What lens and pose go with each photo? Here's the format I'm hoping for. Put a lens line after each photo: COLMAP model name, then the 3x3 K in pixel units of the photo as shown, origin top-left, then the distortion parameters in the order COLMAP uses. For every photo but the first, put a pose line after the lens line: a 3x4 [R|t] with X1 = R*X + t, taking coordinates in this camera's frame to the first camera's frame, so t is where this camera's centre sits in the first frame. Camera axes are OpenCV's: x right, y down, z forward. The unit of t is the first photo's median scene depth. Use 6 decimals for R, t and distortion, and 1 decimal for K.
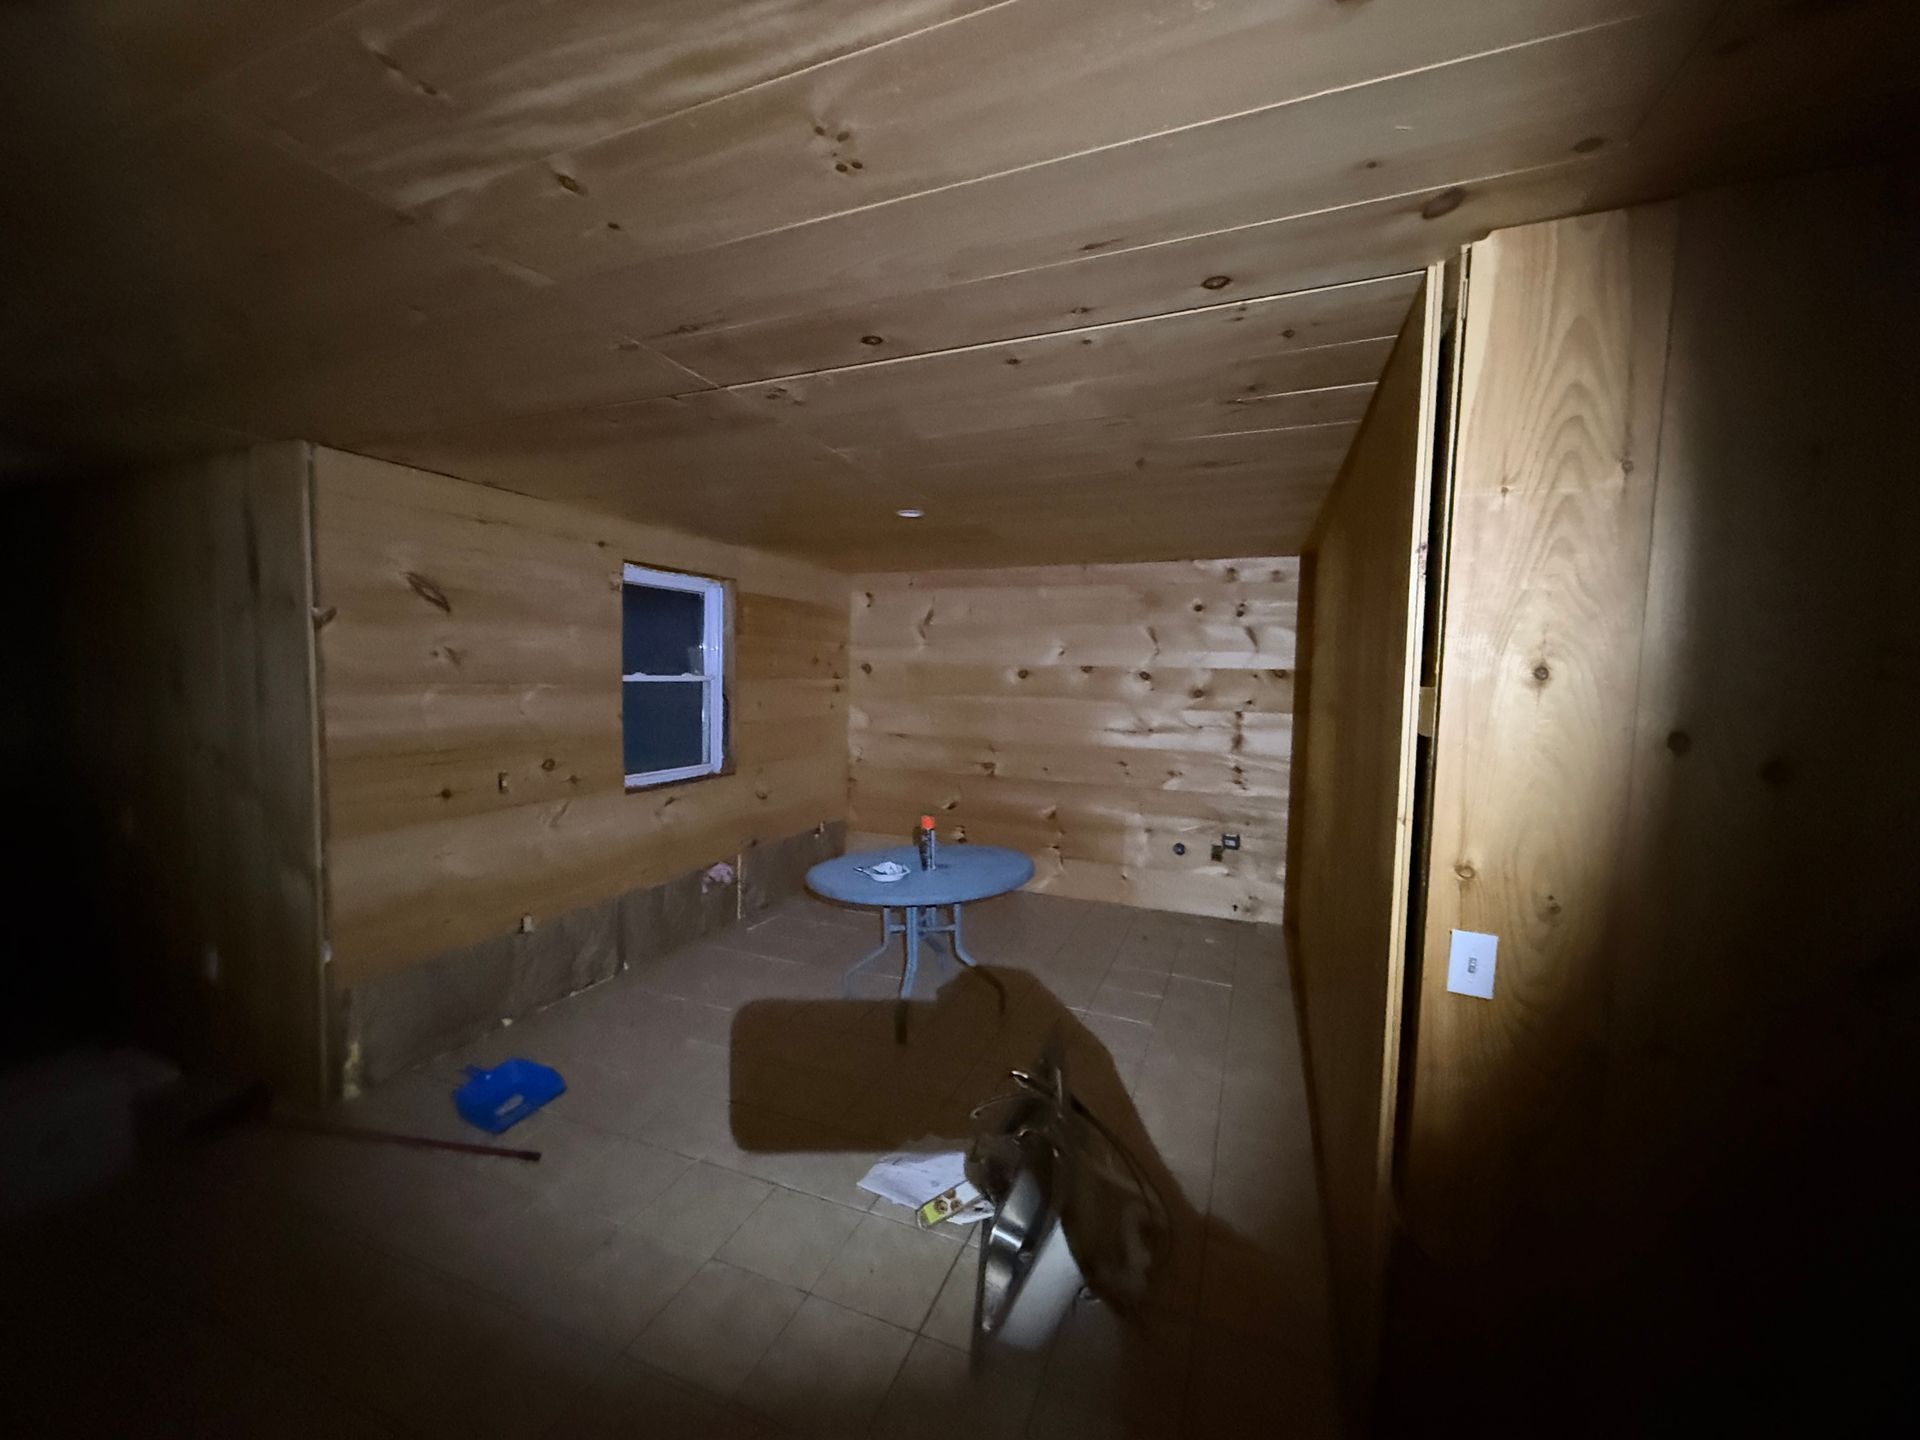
lens RADIAL K [[759.9, 0, 956.3], [0, 759.9, 722.6], [0, 0, 1]] dist [0.001184, 0.000066]
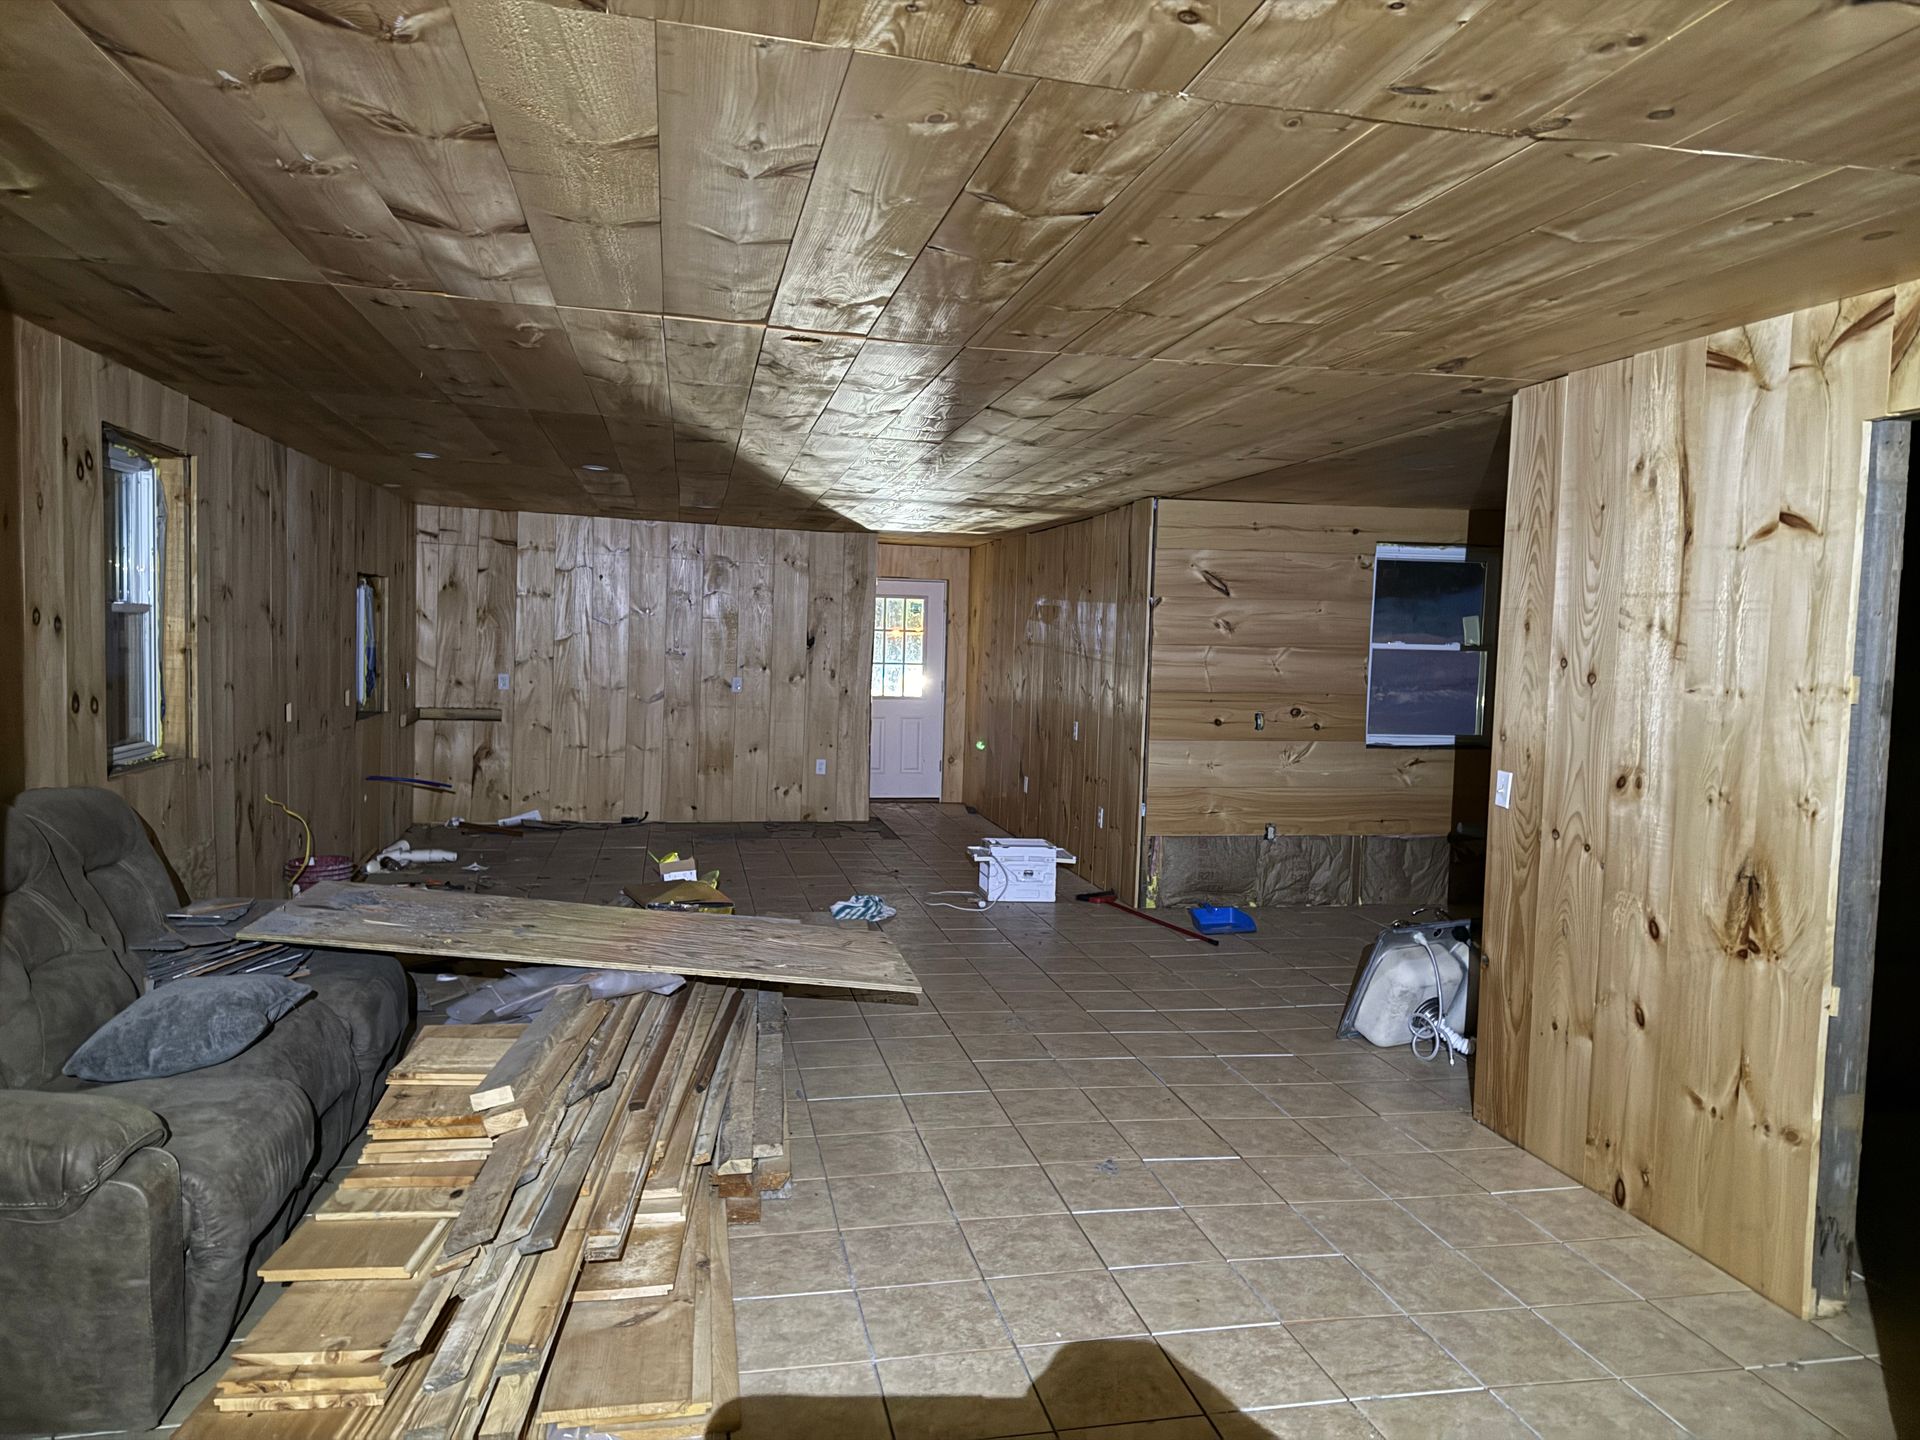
lens RADIAL K [[1380.2, 0, 960.0], [0, 1380.2, 720.0], [0, 0, 1]] dist [0.000037, -0.001801]
pose [[0.564358, 0.045465, -0.824277, 0.705987], [-0.066076, 0.997767, 0.009794, 0.056212], [0.822882, 0.048937, 0.566102, -0.513096]]
